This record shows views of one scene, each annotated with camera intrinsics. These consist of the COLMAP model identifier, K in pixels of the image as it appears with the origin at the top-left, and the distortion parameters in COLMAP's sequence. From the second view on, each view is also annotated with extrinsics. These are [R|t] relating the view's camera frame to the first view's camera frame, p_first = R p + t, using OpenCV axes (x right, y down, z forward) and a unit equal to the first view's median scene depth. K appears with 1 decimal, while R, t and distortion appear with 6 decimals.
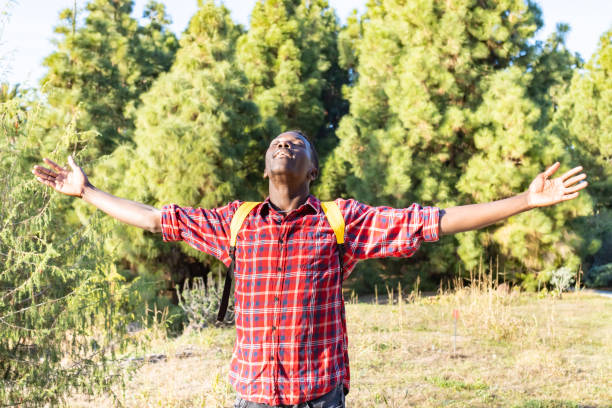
lens RADIAL K [[732.9, 0, 302.7], [0, 732.9, 202.9], [0, 0, 1]] dist [-0.004501, 0.001407]
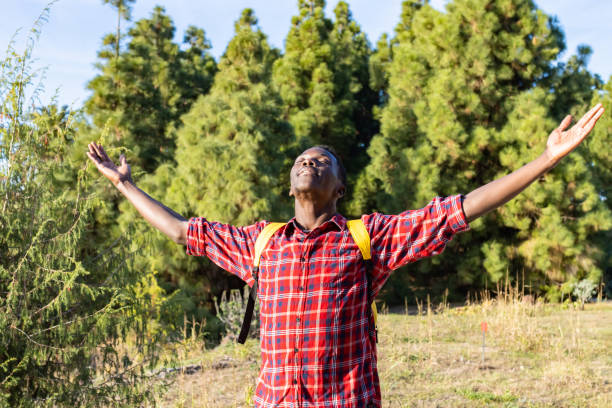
lens RADIAL K [[786.0, 0, 308.3], [0, 786.0, 213.6], [0, 0, 1]] dist [-0.003559, 0.005799]
pose [[0.999864, -0.001896, -0.016372, -0.020463], [0.001675, 0.999908, -0.013480, 0.008447], [0.016396, 0.013451, 0.999775, -0.123721]]
